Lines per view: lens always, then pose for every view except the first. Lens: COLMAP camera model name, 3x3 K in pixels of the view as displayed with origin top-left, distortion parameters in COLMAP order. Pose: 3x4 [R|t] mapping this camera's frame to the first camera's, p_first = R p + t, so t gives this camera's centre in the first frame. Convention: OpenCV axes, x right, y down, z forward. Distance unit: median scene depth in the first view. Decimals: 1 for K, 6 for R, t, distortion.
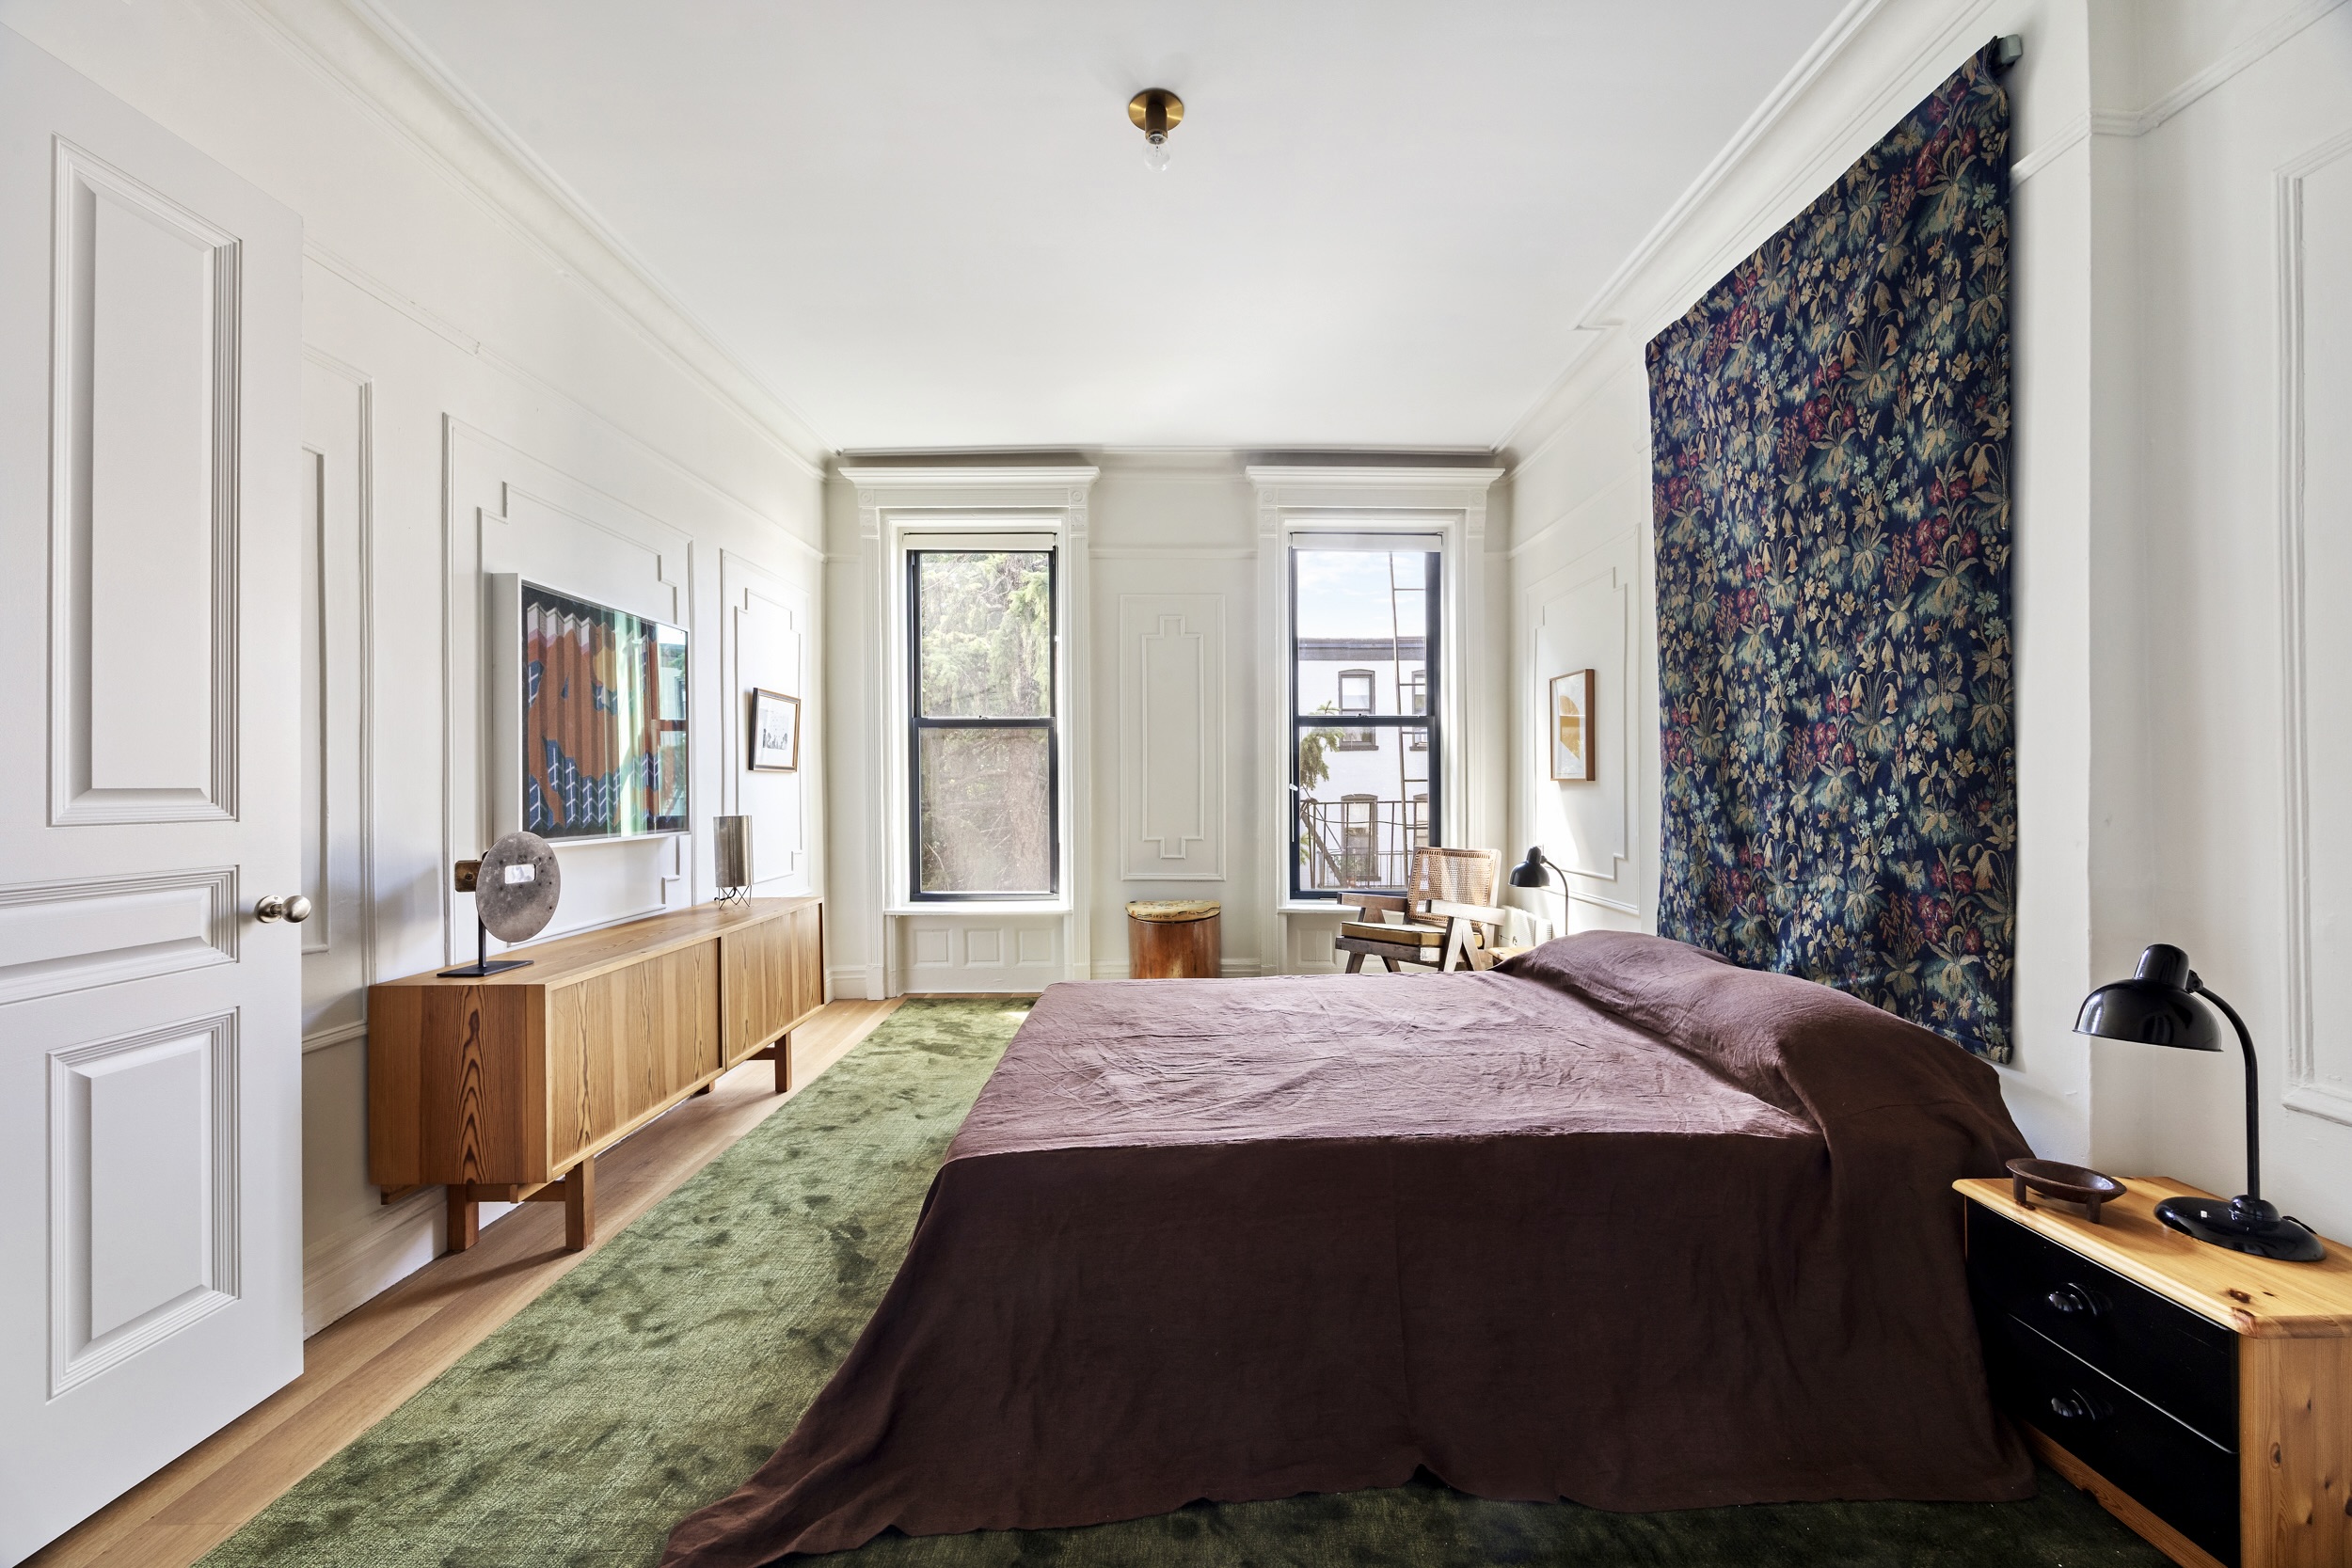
lens RADIAL K [[893.3, 0, 1177.3], [0, 893.3, 787.8], [0, 0, 1]] dist [-0.001317, -0.000056]
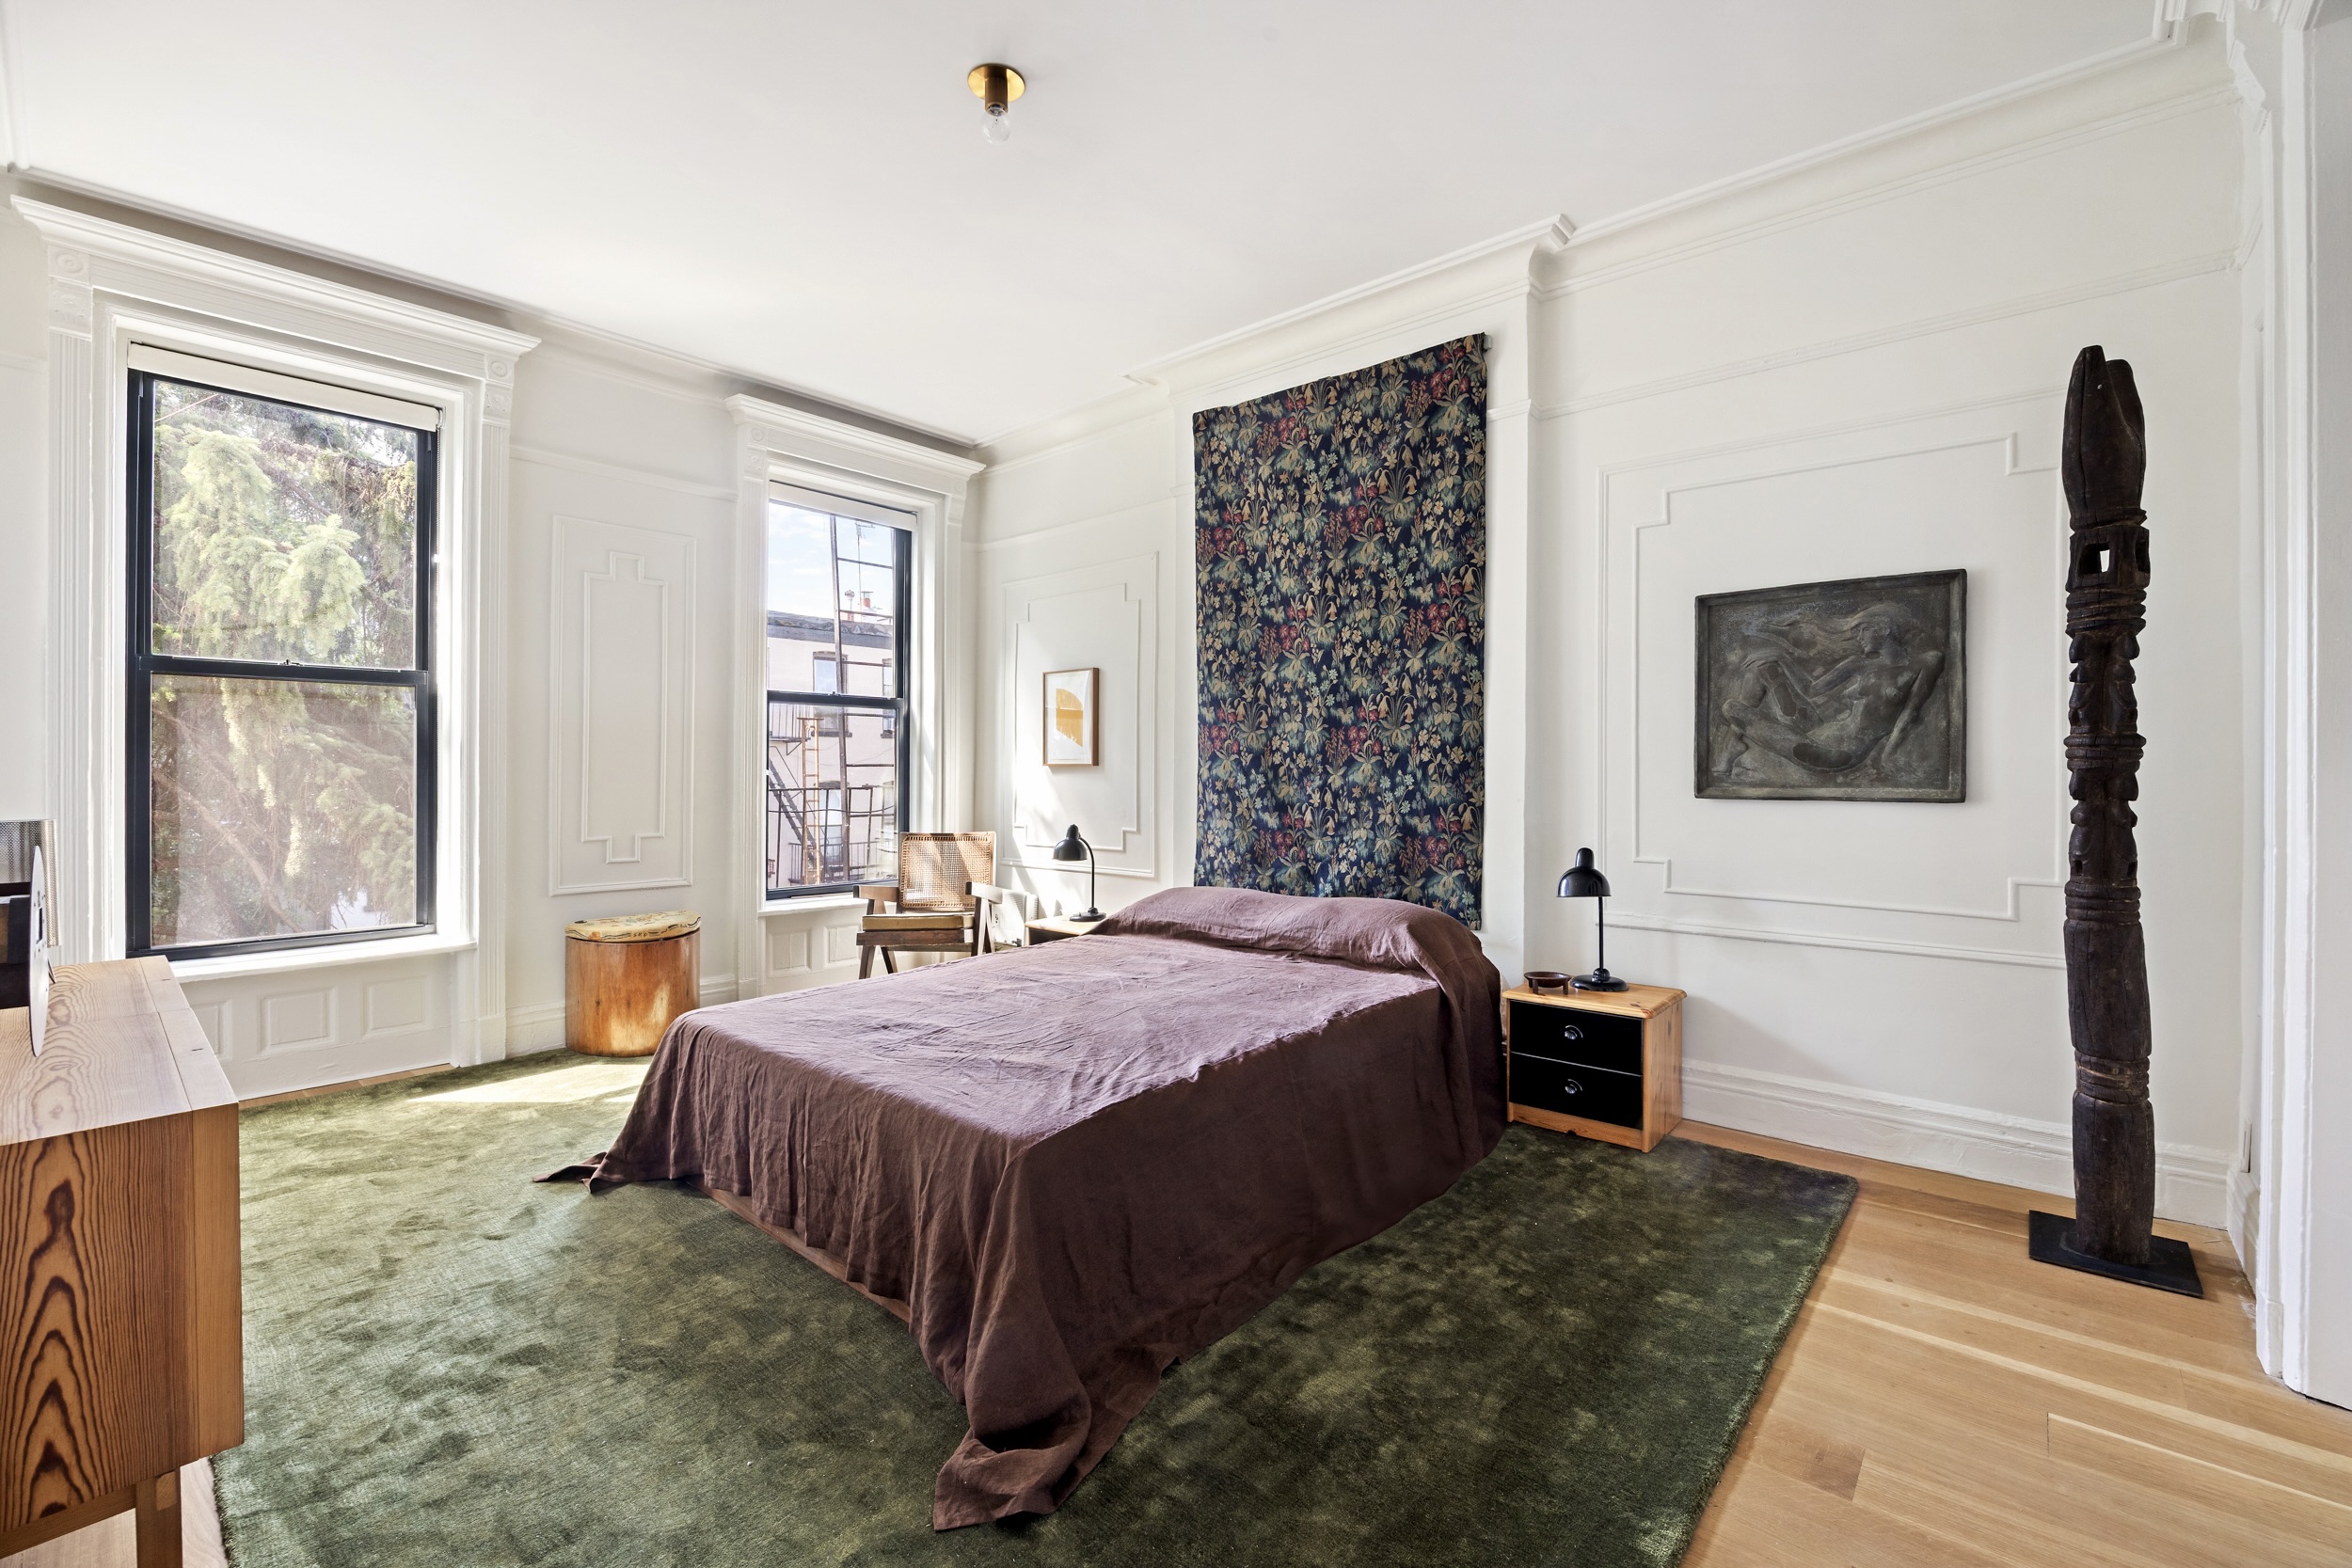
lens RADIAL K [[1004.0, 0, 1176.0], [0, 1004.0, 784.0], [0, 0, 1]] dist [-0.009280, -0.000278]
pose [[0.672204, -0.007701, 0.740326, -0.671624], [0.002291, 0.999963, 0.008322, 0.007659], [-0.740363, -0.003898, 0.672196, 0.100850]]
